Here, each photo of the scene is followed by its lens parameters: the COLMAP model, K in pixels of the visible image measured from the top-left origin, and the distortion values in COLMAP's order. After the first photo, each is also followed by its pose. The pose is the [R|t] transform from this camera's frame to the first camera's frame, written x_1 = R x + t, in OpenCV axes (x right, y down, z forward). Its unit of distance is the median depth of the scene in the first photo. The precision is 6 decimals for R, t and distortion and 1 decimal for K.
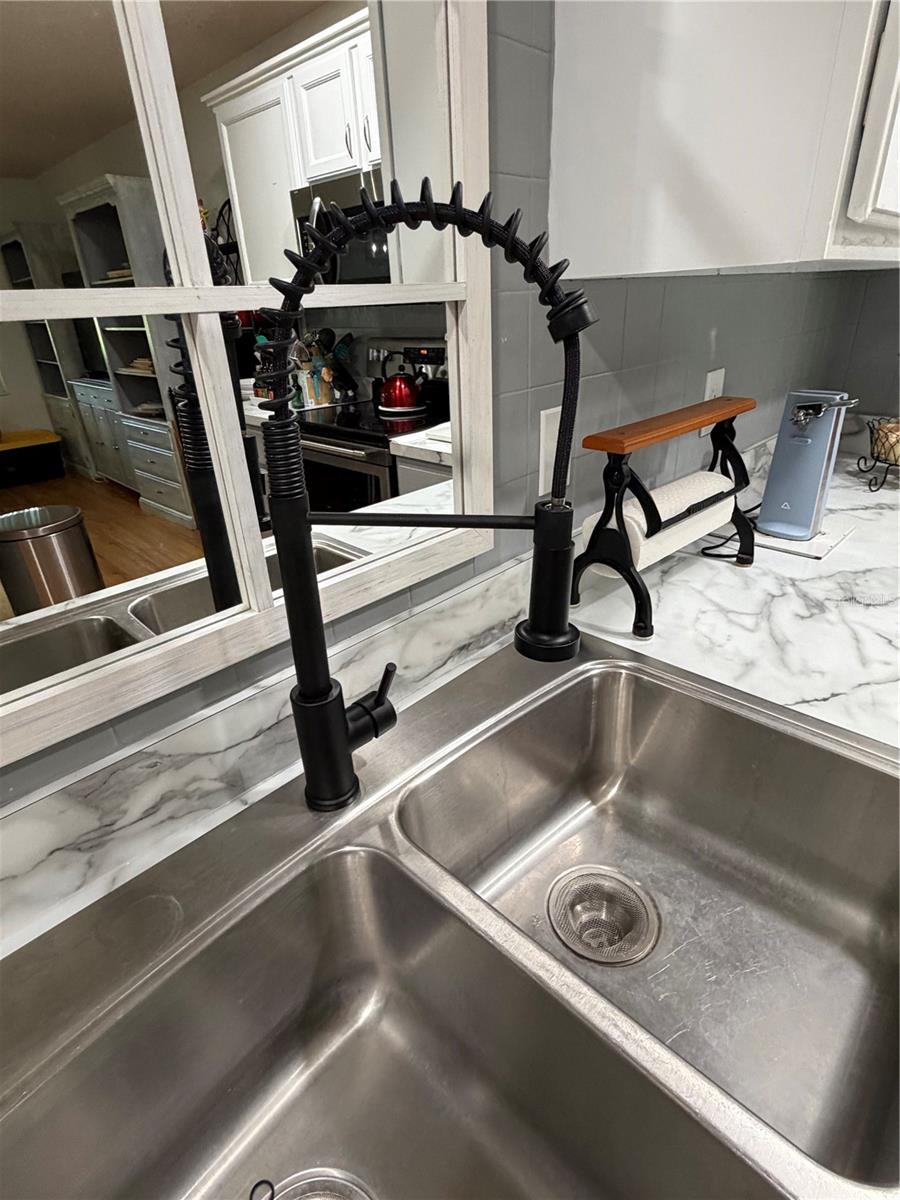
lens RADIAL K [[604.9, 0, 450.0], [0, 604.9, 600.0], [0, 0, 1]] dist [-0.001034, 0.000132]
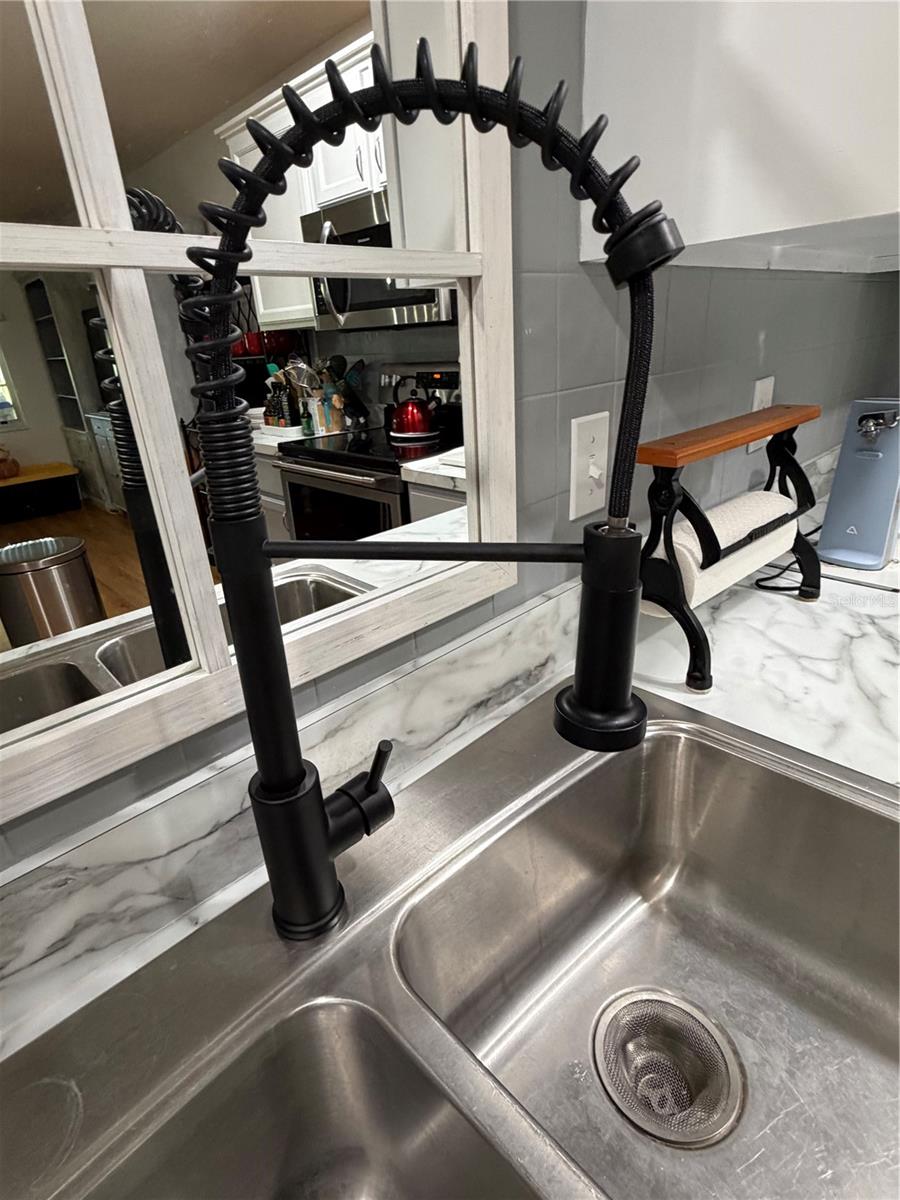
lens RADIAL K [[603.0, 0, 446.9], [0, 603.0, 599.3], [0, 0, 1]] dist [-0.001211, 0.000618]
pose [[0.999507, -0.004715, -0.031043, 0.002230], [0.003209, 0.998824, -0.048385, -0.026377], [0.031234, 0.048262, 0.998346, 0.193508]]
